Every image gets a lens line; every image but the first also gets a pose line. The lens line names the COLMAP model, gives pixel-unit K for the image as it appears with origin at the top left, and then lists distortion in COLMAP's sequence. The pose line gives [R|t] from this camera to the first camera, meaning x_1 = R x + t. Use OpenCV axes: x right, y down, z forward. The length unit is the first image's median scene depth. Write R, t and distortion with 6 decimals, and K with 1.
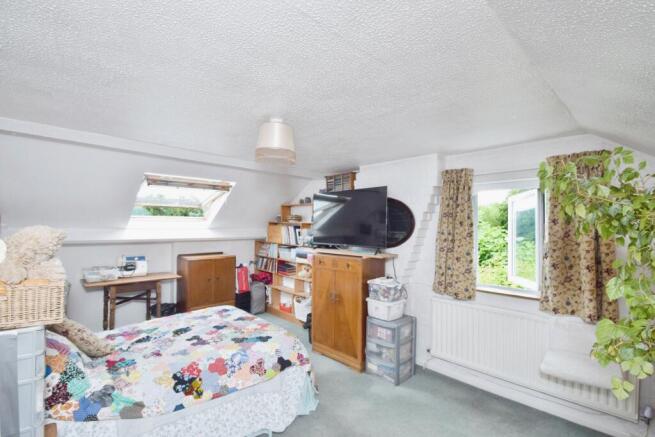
lens RADIAL K [[305.4, 0, 330.7], [0, 305.4, 222.3], [0, 0, 1]] dist [-0.025076, -0.002270]
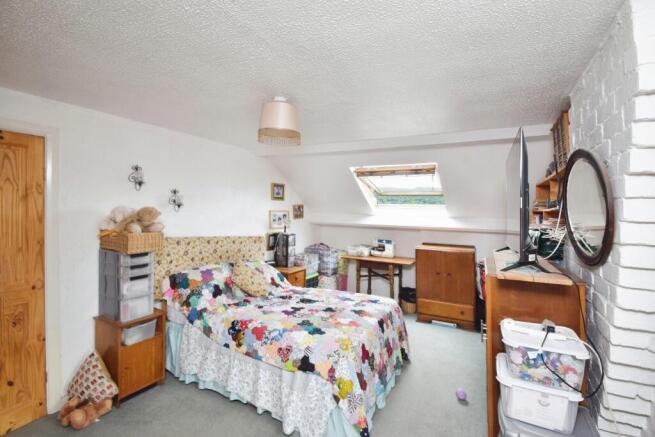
lens RADIAL K [[305.4, 0, 329.7], [0, 305.4, 213.4], [0, 0, 1]] dist [-0.025076, -0.002270]
pose [[0.335667, 0.011509, -0.941911, 0.647672], [-0.016341, 0.999846, 0.006393, 0.014854], [0.941839, 0.013246, 0.335803, 0.704170]]
